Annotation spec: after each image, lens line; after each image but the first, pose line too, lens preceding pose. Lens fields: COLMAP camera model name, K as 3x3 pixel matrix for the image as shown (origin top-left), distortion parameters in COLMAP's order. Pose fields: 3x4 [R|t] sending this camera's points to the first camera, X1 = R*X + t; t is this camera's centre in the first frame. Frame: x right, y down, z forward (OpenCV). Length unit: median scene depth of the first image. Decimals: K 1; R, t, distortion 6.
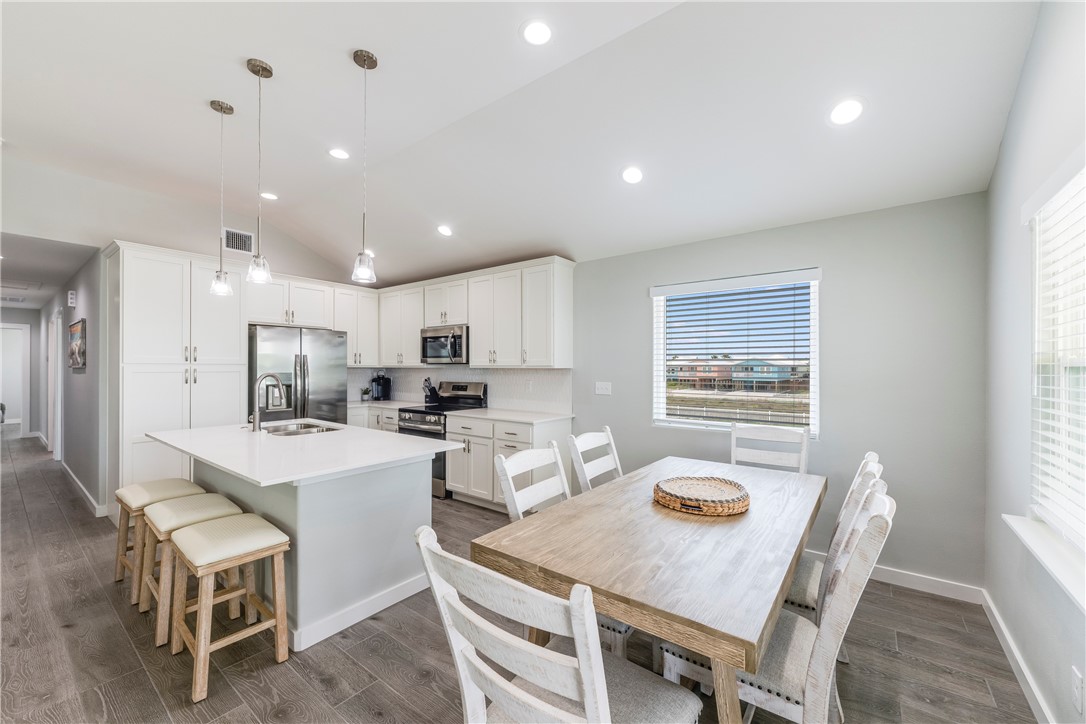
lens RADIAL K [[429.0, 0, 544.3], [0, 429.0, 368.0], [0, 0, 1]] dist [0.000953, -0.000676]
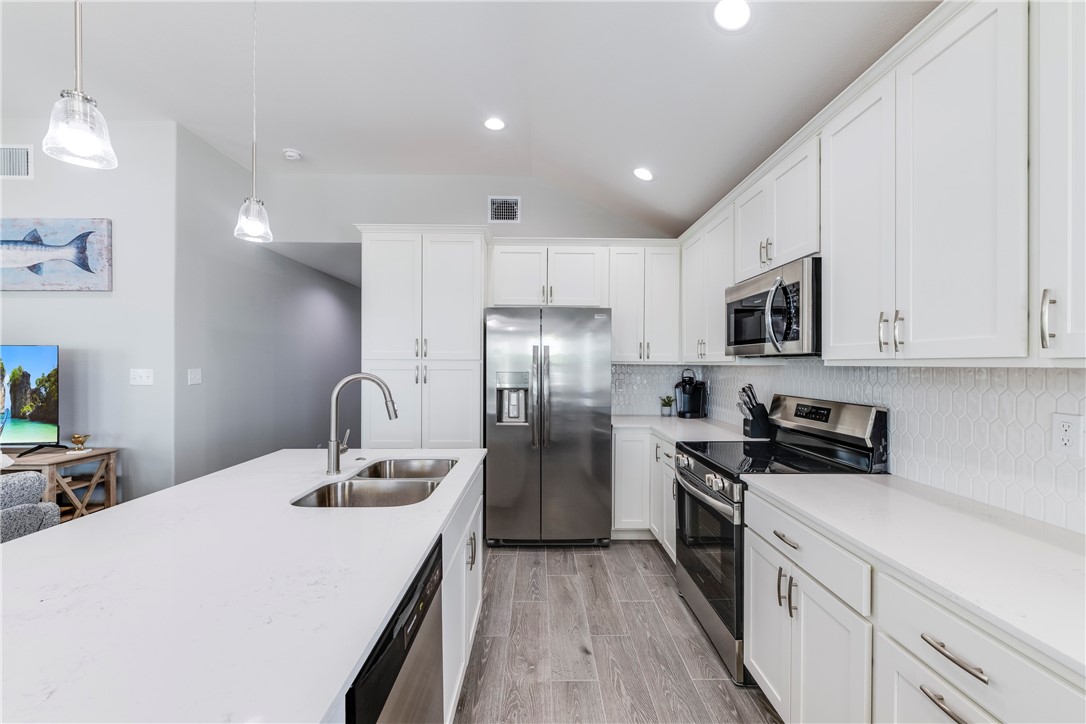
lens RADIAL K [[427.7, 0, 543.4], [0, 427.7, 364.9], [0, 0, 1]] dist [0.002022, -0.001068]
pose [[0.614697, 0.002133, -0.788760, -0.027340], [-0.004453, 0.999990, -0.000766, 0.000104], [0.788751, 0.003983, 0.614700, 0.596724]]
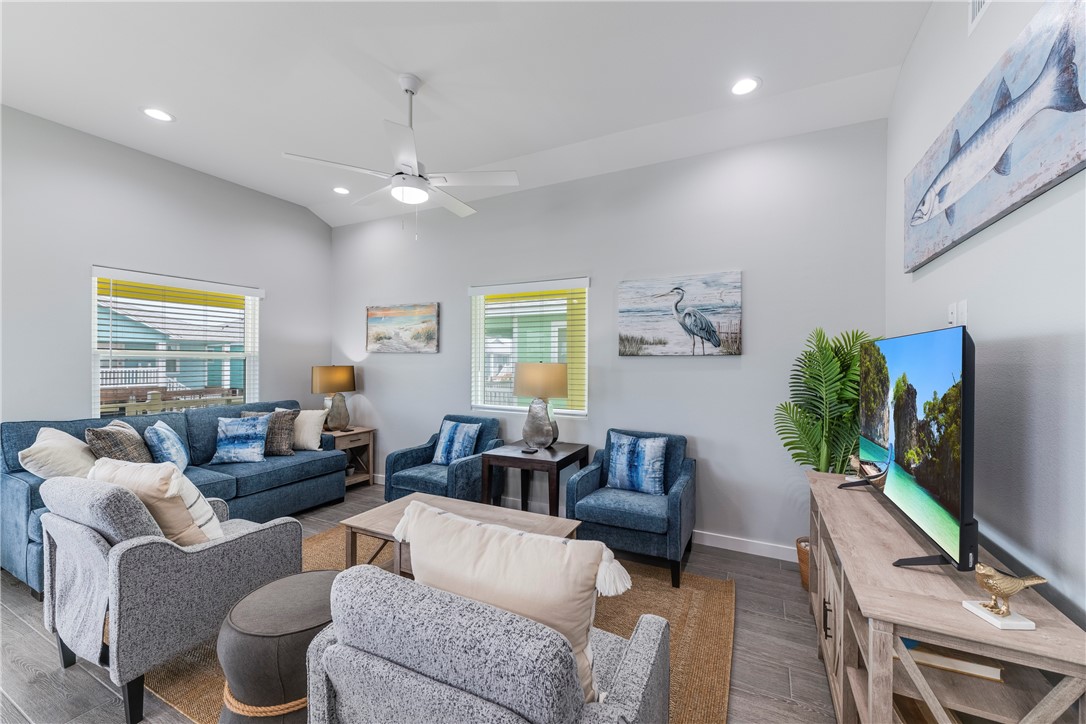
lens RADIAL K [[429.0, 0, 547.1], [0, 429.0, 363.2], [0, 0, 1]] dist [0.000953, -0.000676]
pose [[-0.982666, -0.009148, -0.185157, -0.664541], [-0.010588, 0.999921, 0.006786, -0.003192], [0.185080, 0.008629, -0.982685, 0.624274]]
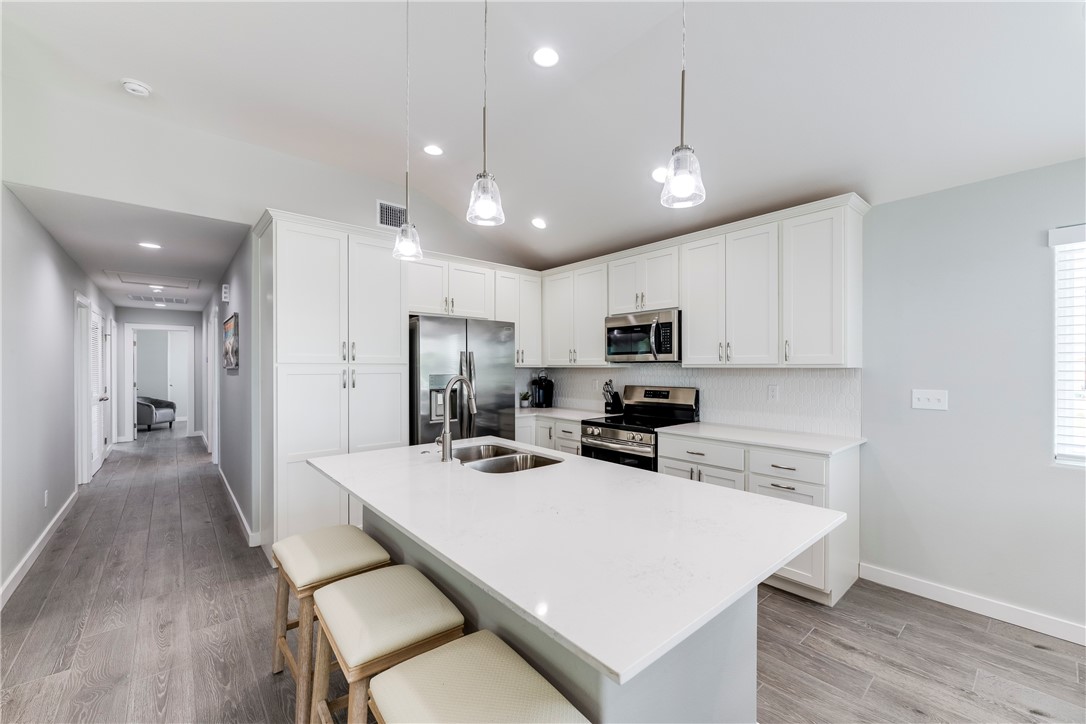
lens RADIAL K [[427.7, 0, 554.5], [0, 427.7, 370.4], [0, 0, 1]] dist [0.002022, -0.001068]
pose [[0.982418, -0.001549, -0.186690, -0.264987], [0.002824, 0.999974, 0.006563, -0.001097], [0.186675, -0.006975, 0.982397, 0.255621]]
